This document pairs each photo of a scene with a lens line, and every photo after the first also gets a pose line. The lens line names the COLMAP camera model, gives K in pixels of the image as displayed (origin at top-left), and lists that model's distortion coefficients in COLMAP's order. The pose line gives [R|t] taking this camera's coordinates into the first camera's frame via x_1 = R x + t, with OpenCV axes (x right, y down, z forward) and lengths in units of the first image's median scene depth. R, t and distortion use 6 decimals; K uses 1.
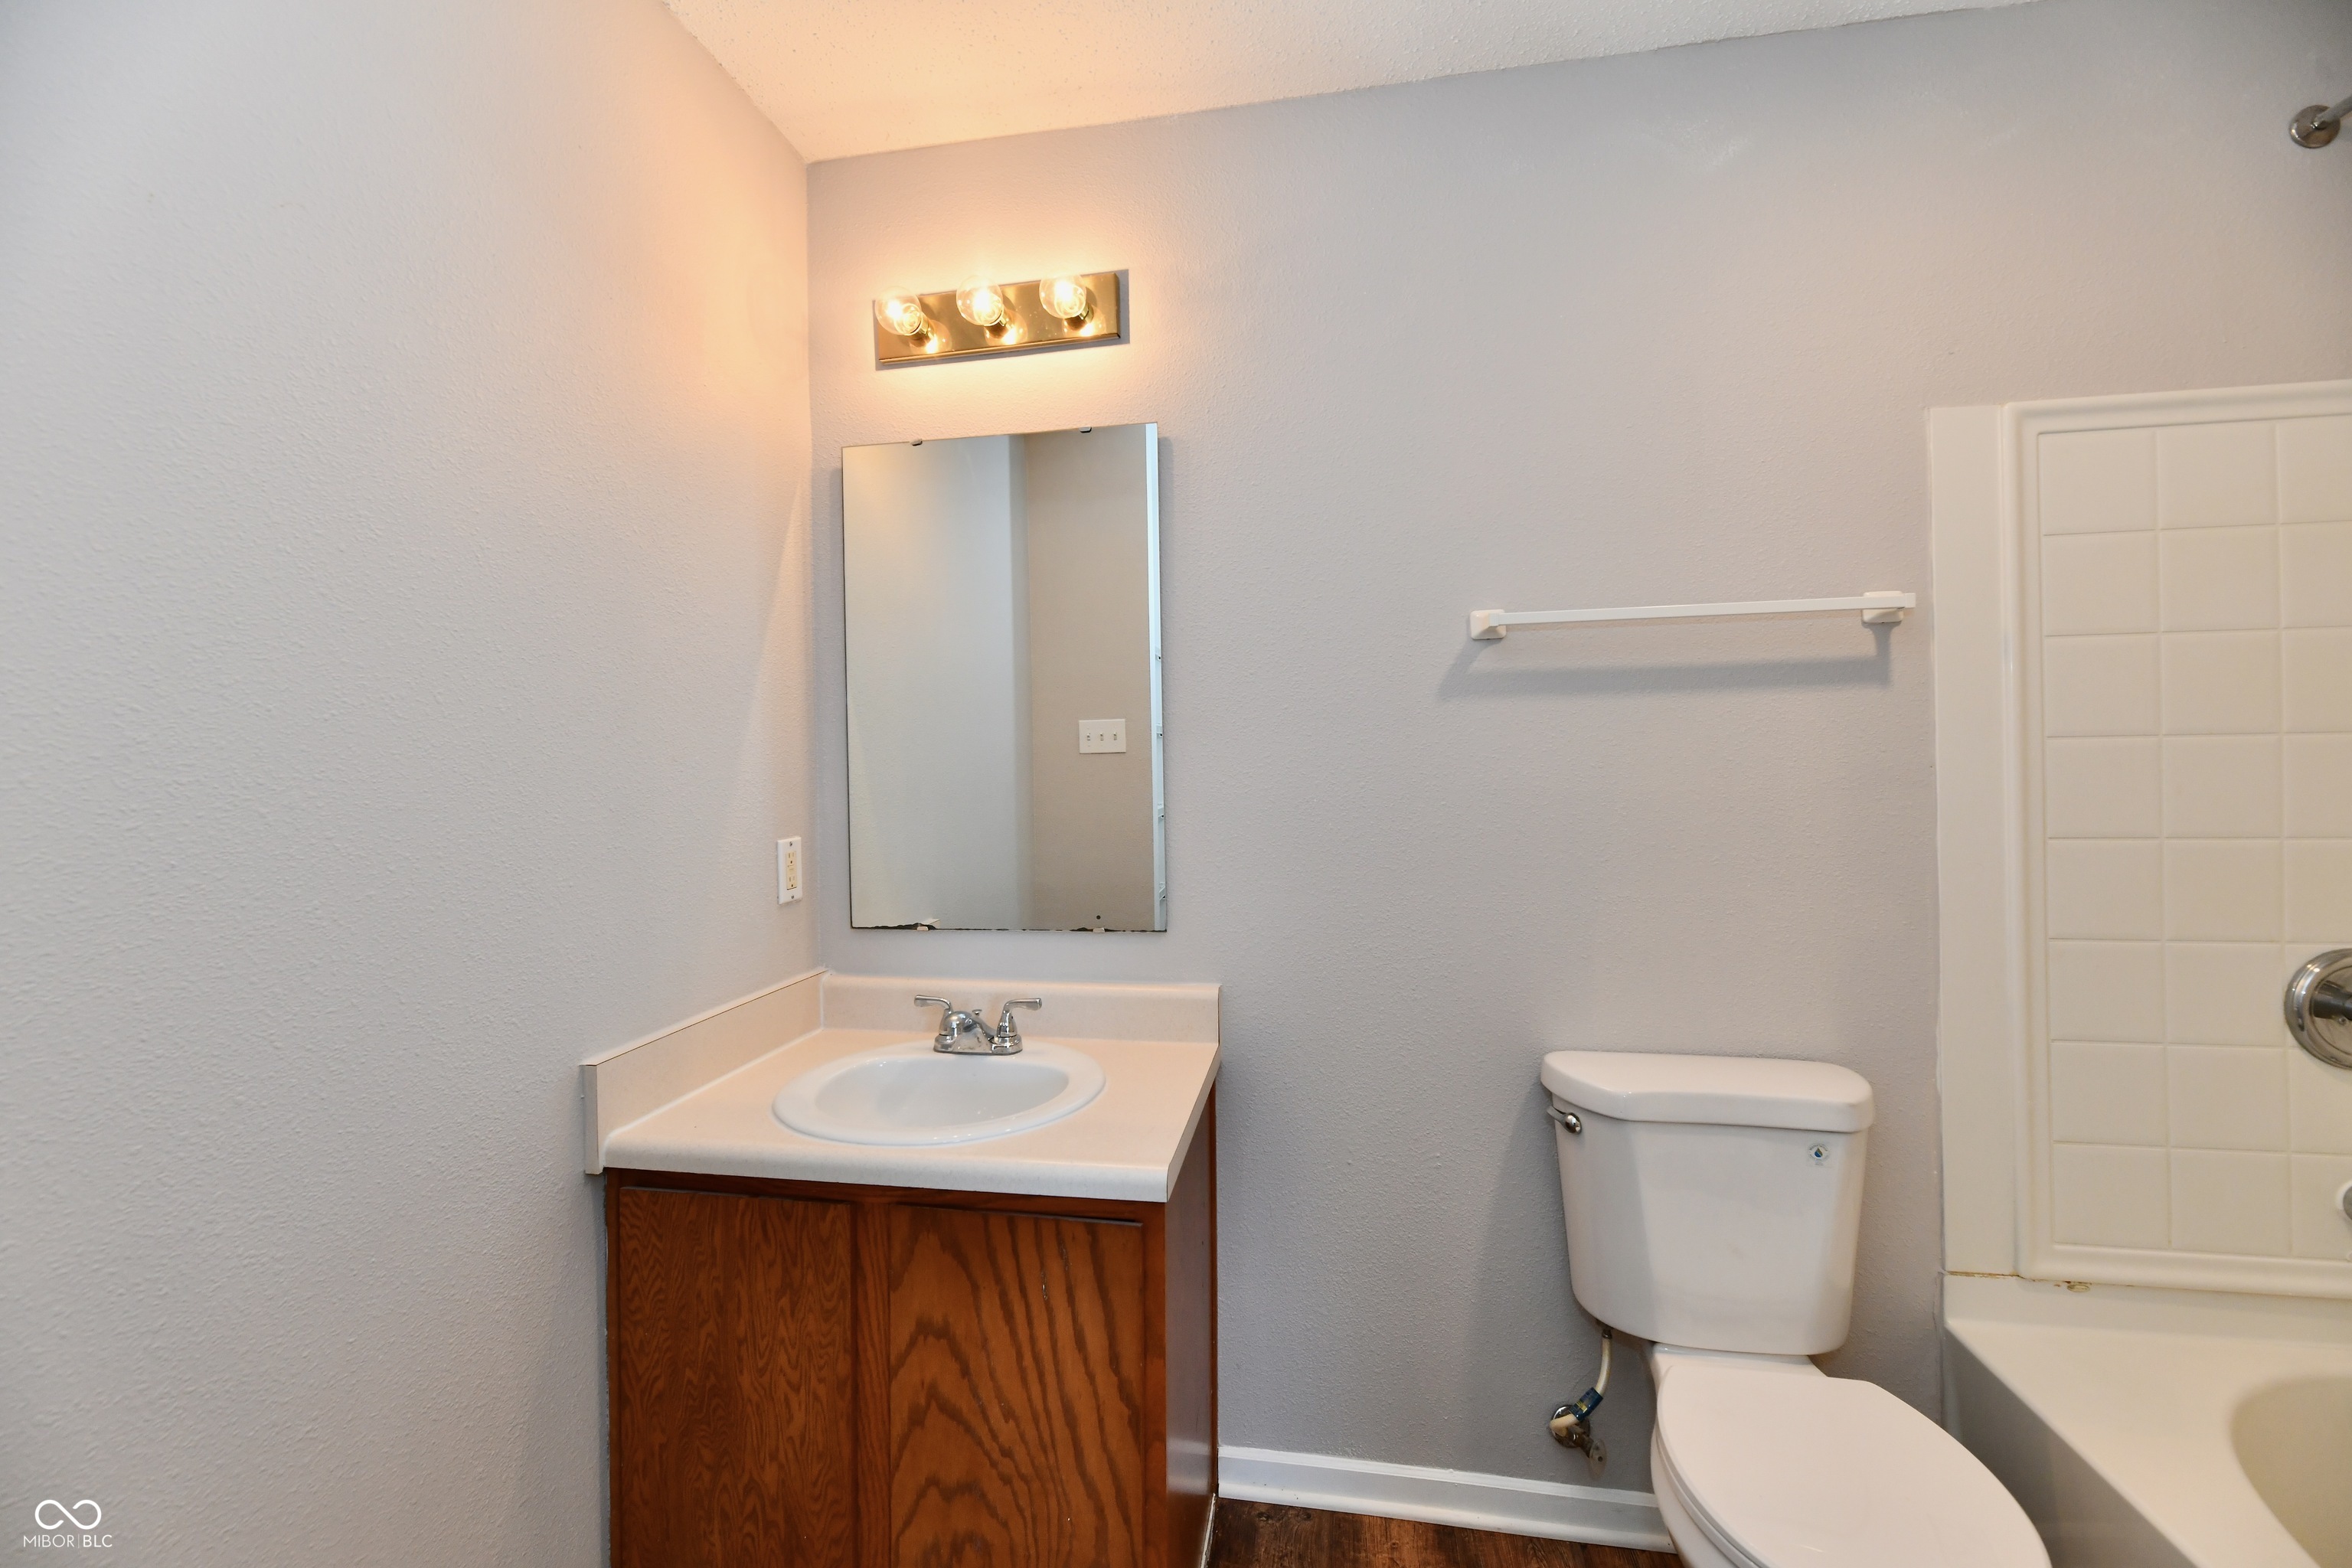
lens RADIAL K [[962.6, 0, 1171.0], [0, 962.6, 776.7], [0, 0, 1]] dist [-0.004349, -0.002866]
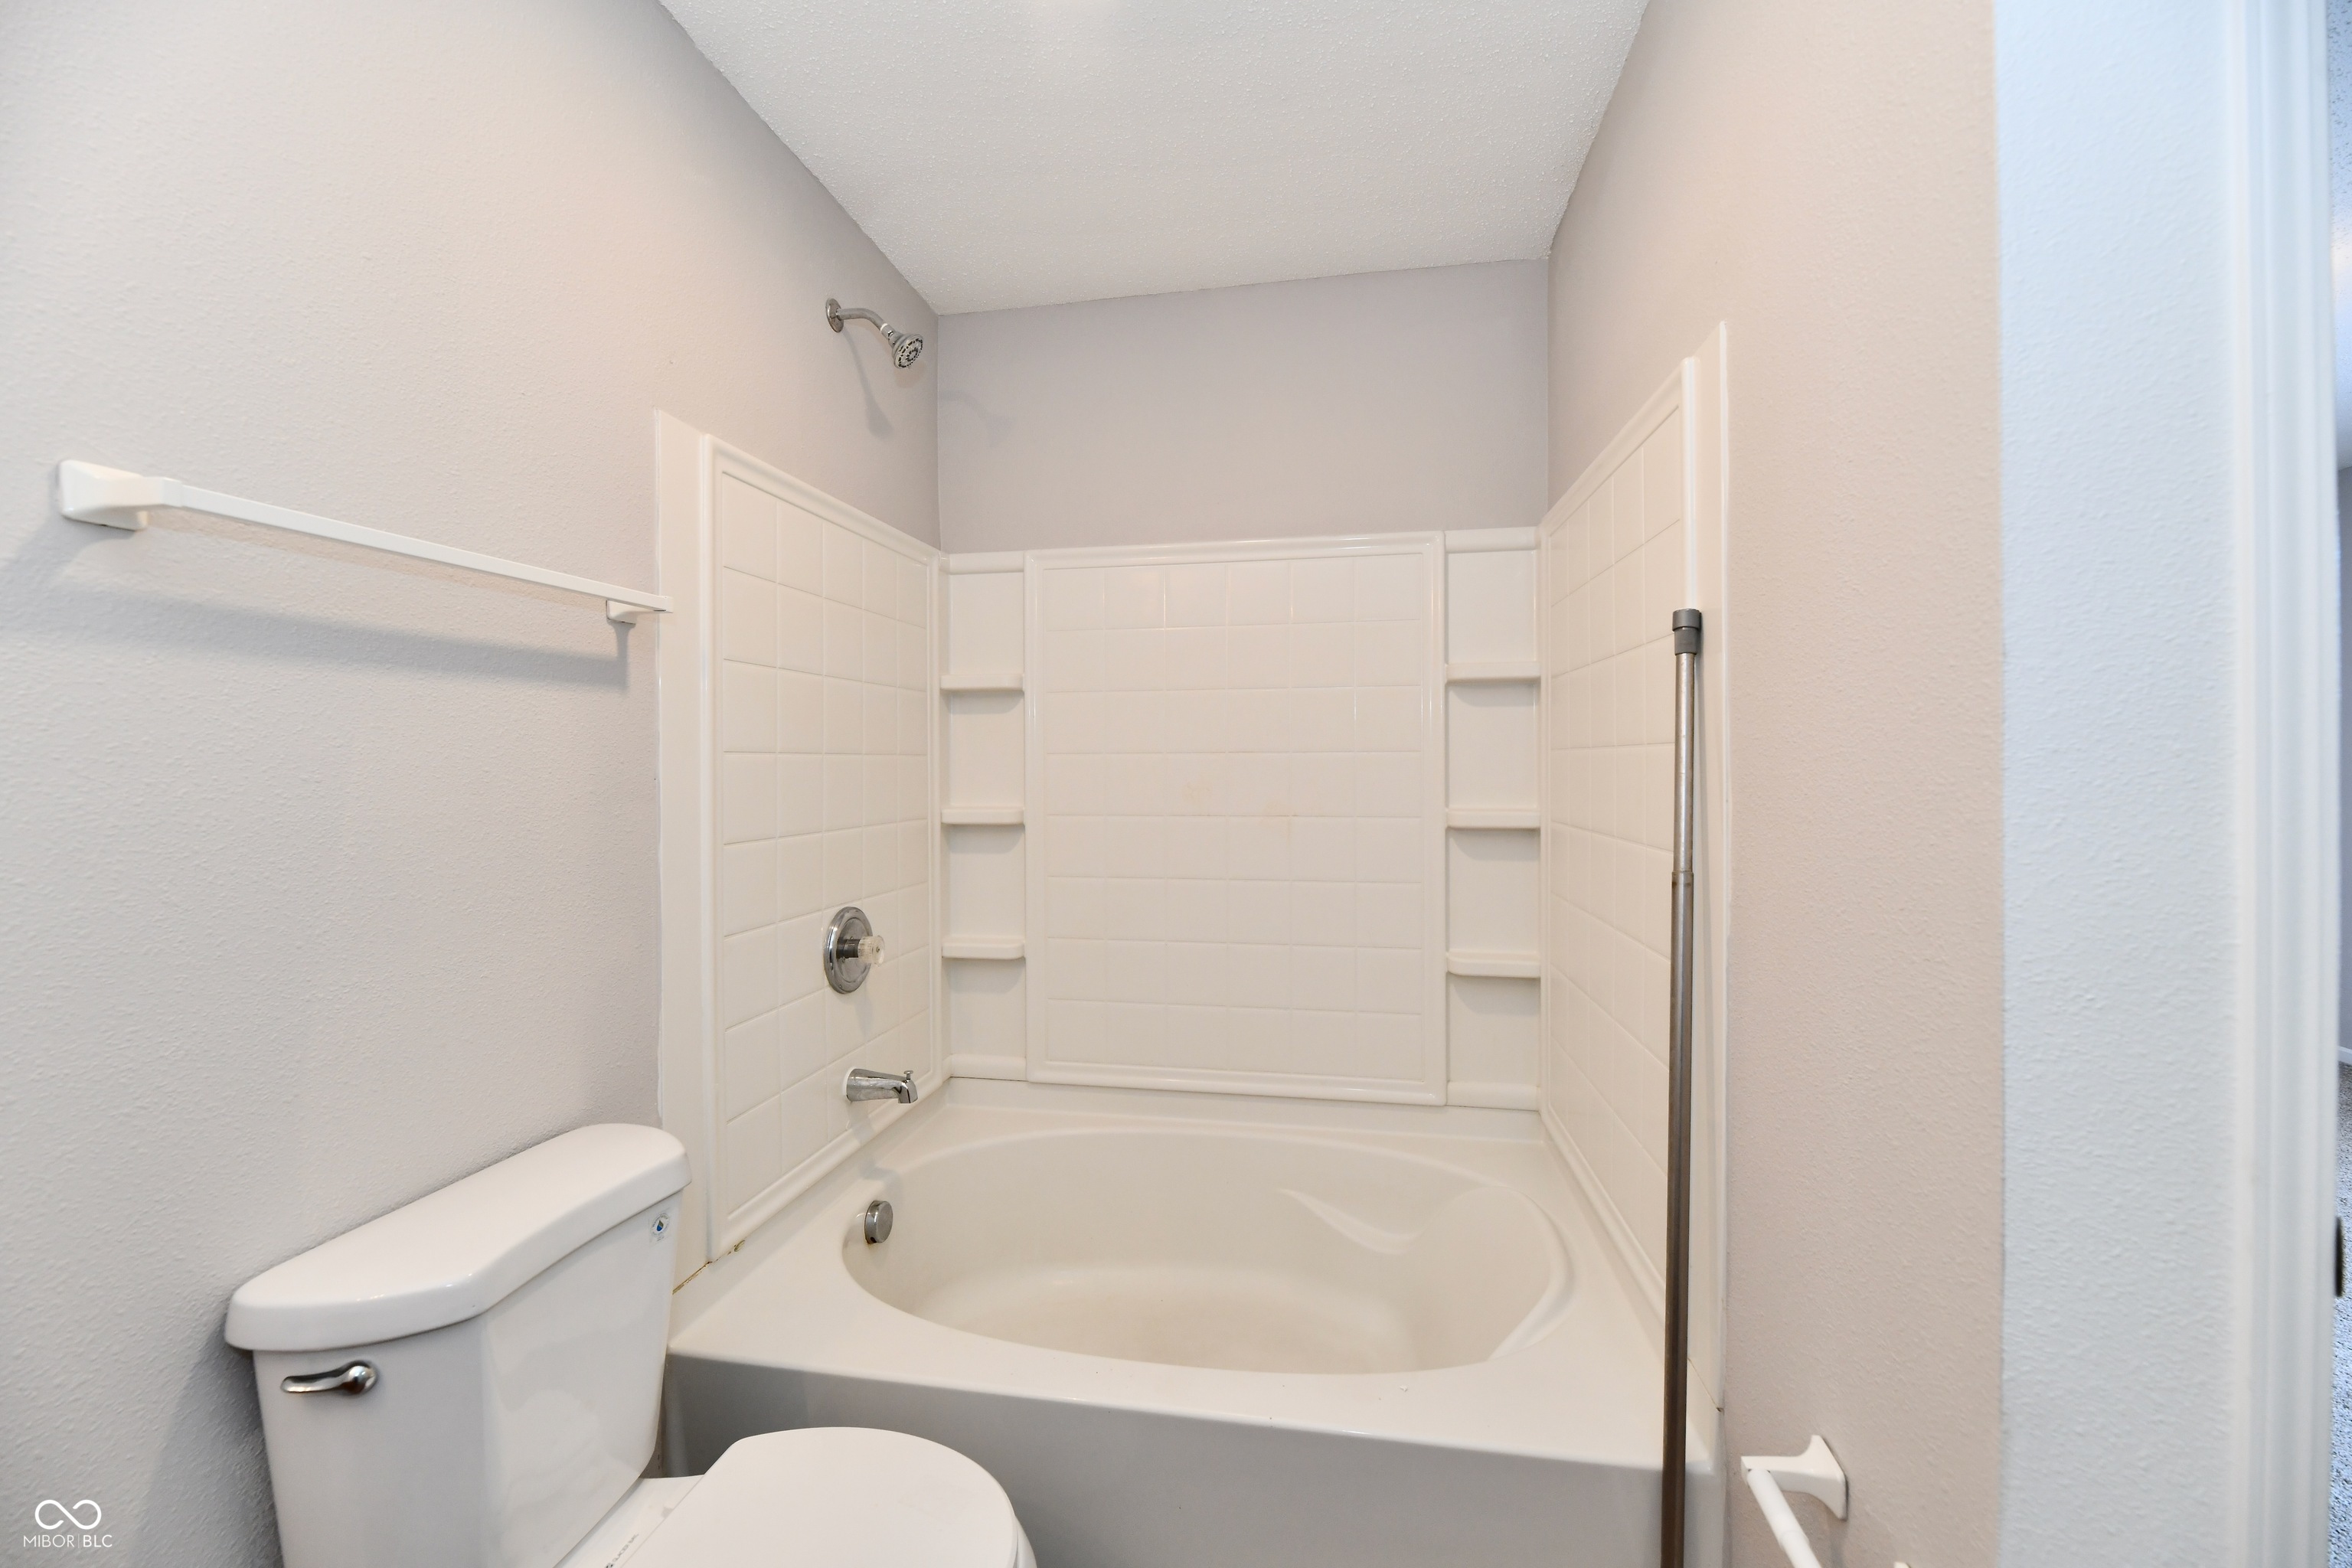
lens RADIAL K [[962.6, 0, 1174.0], [0, 962.6, 763.4], [0, 0, 1]] dist [-0.004349, -0.002866]
pose [[-0.002341, 0.013133, 0.999911, -0.176178], [0.006991, 0.999890, -0.013116, -0.009459], [-0.999973, 0.006960, -0.002433, 0.476310]]
